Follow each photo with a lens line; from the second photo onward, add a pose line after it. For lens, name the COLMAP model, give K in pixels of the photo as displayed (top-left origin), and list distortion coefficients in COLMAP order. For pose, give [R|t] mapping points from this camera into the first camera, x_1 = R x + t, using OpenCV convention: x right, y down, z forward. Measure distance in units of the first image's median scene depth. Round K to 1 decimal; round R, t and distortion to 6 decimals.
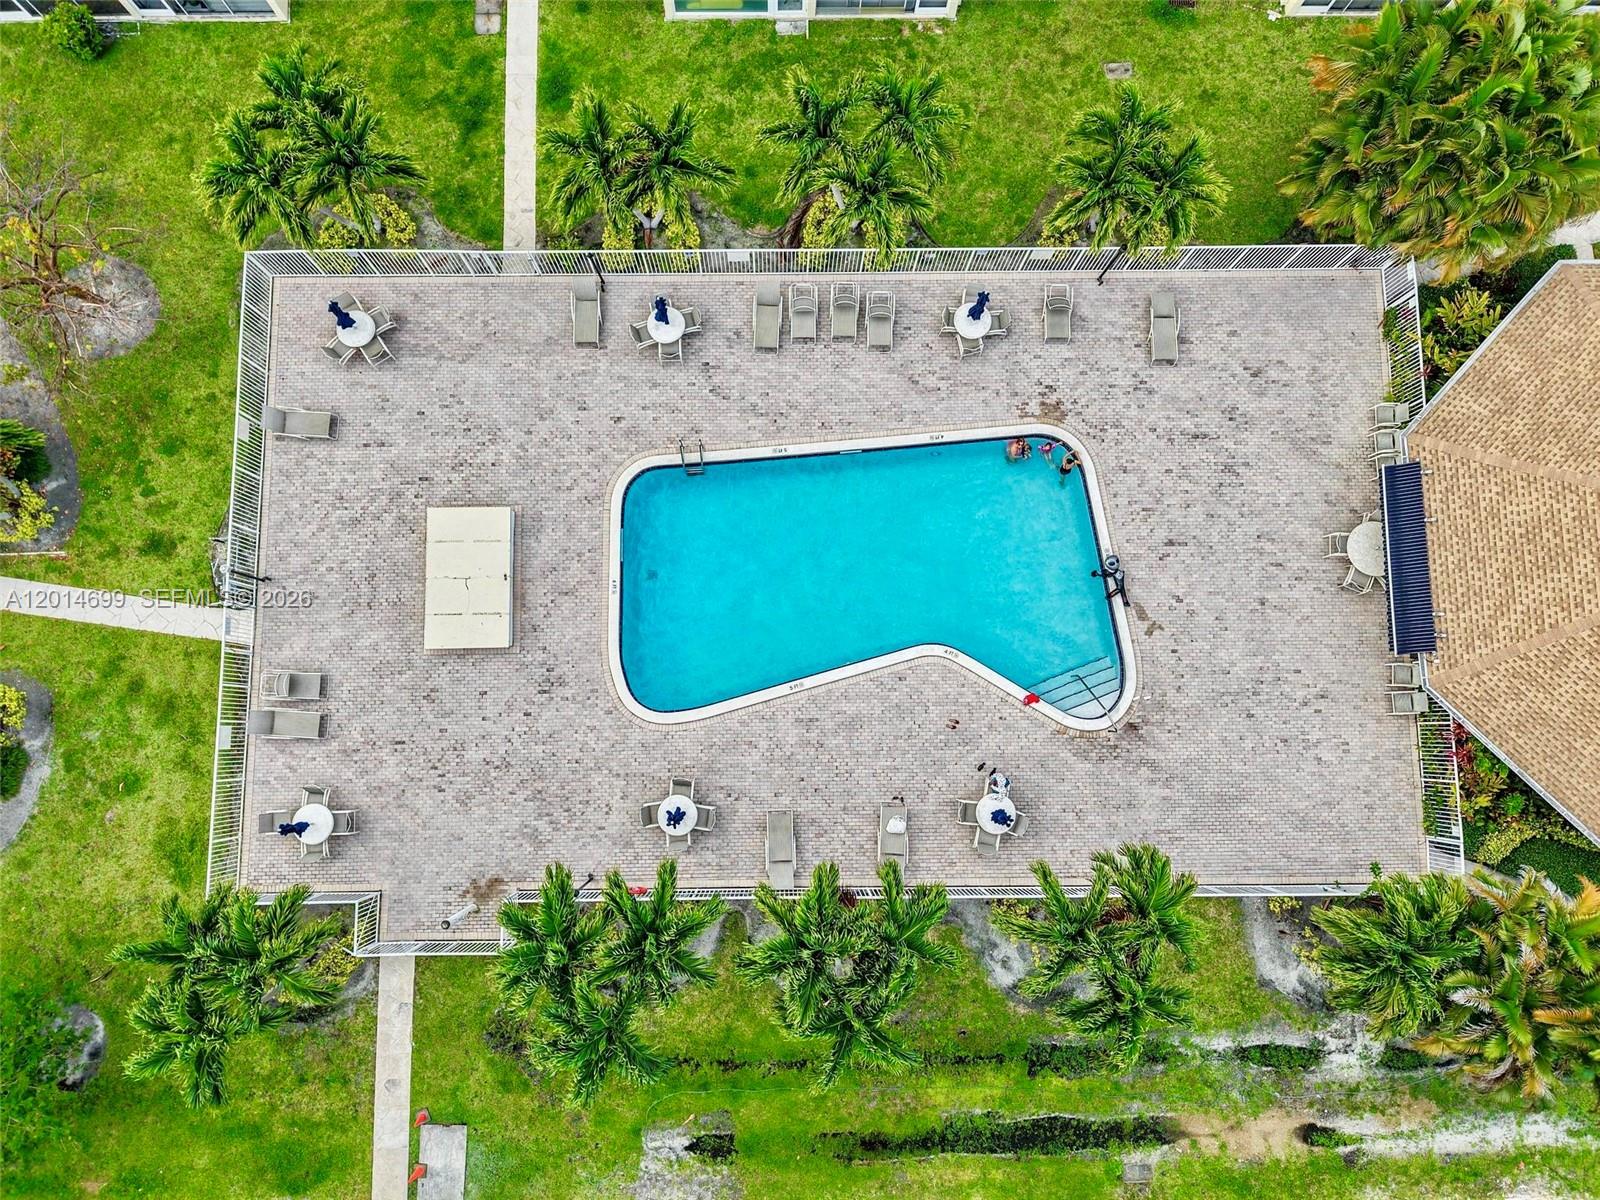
lens RADIAL K [[1108.4, 0, 782.0], [0, 1108.4, 611.7], [0, 0, 1]] dist [0.041746, -0.040468]
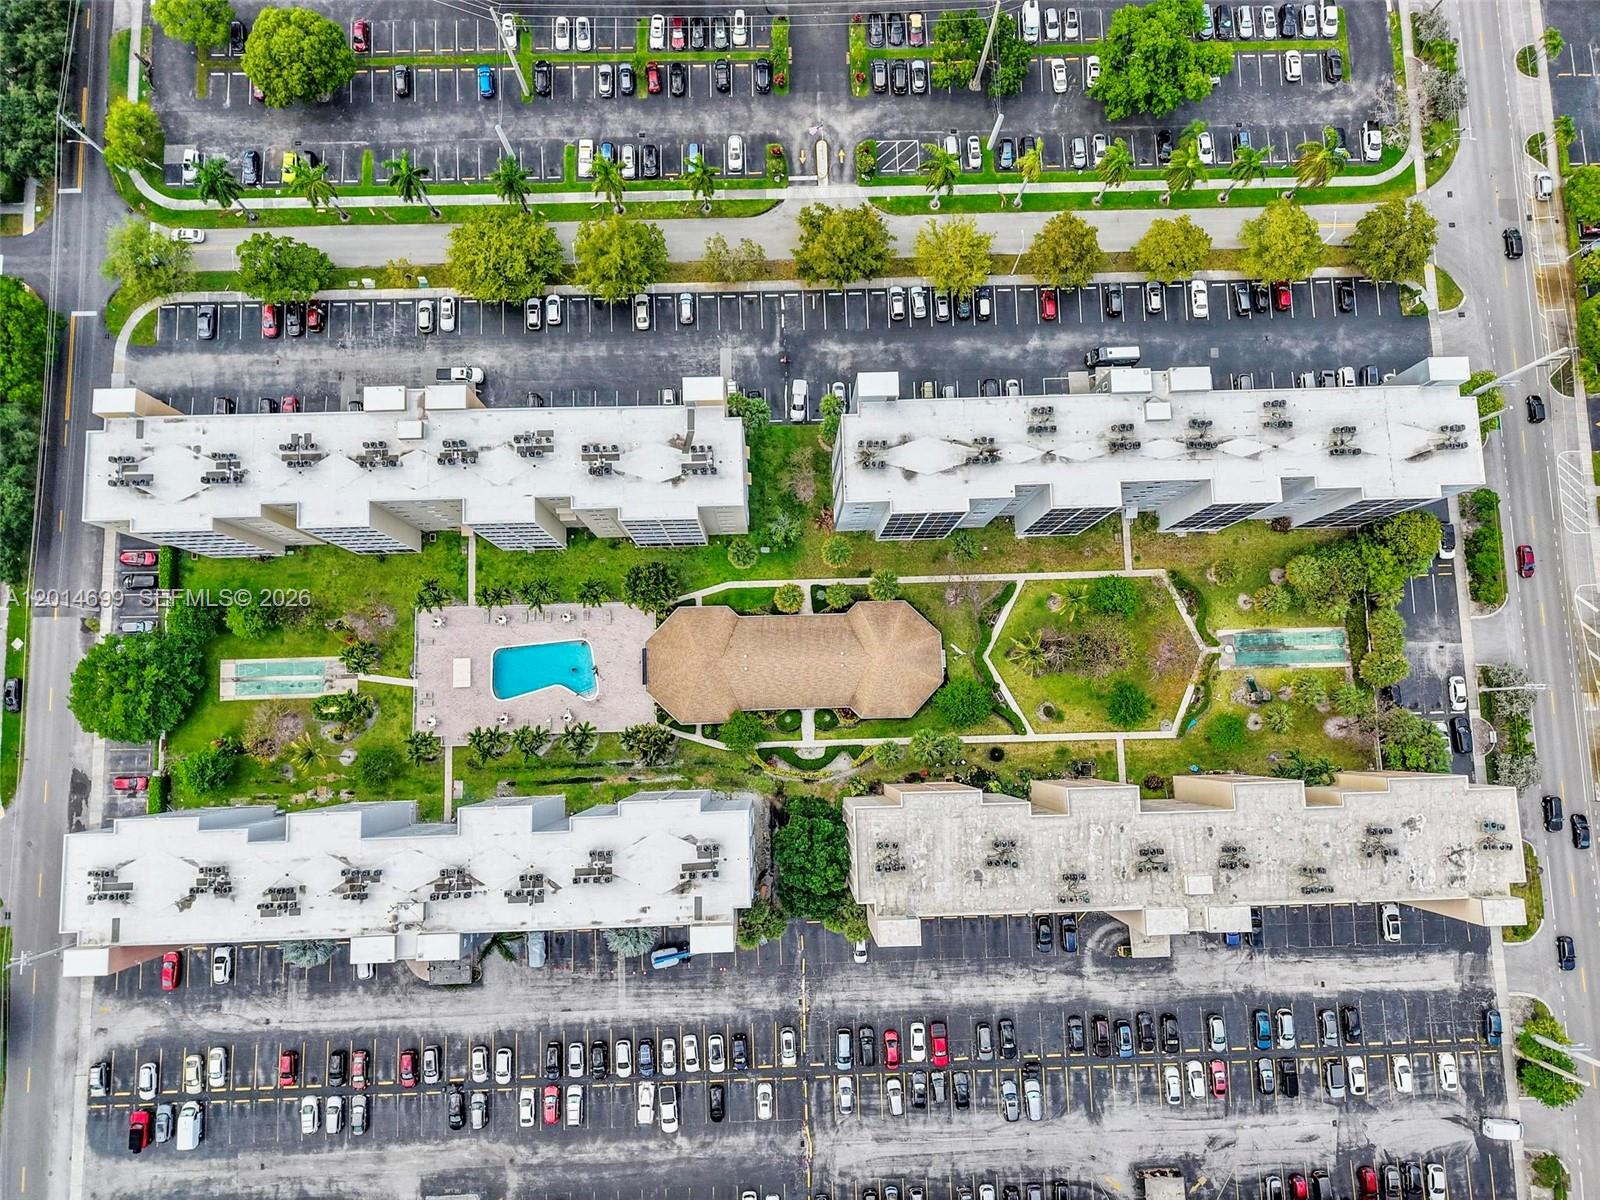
lens RADIAL K [[1108.4, 0, 782.0], [0, 1108.4, 611.7], [0, 0, 1]] dist [0.041746, -0.040468]
pose [[0.999766, -0.019486, 0.009415, 1.125493], [0.019688, 0.999567, -0.021868, -0.168540], [-0.008985, 0.022048, 0.999717, -4.052777]]
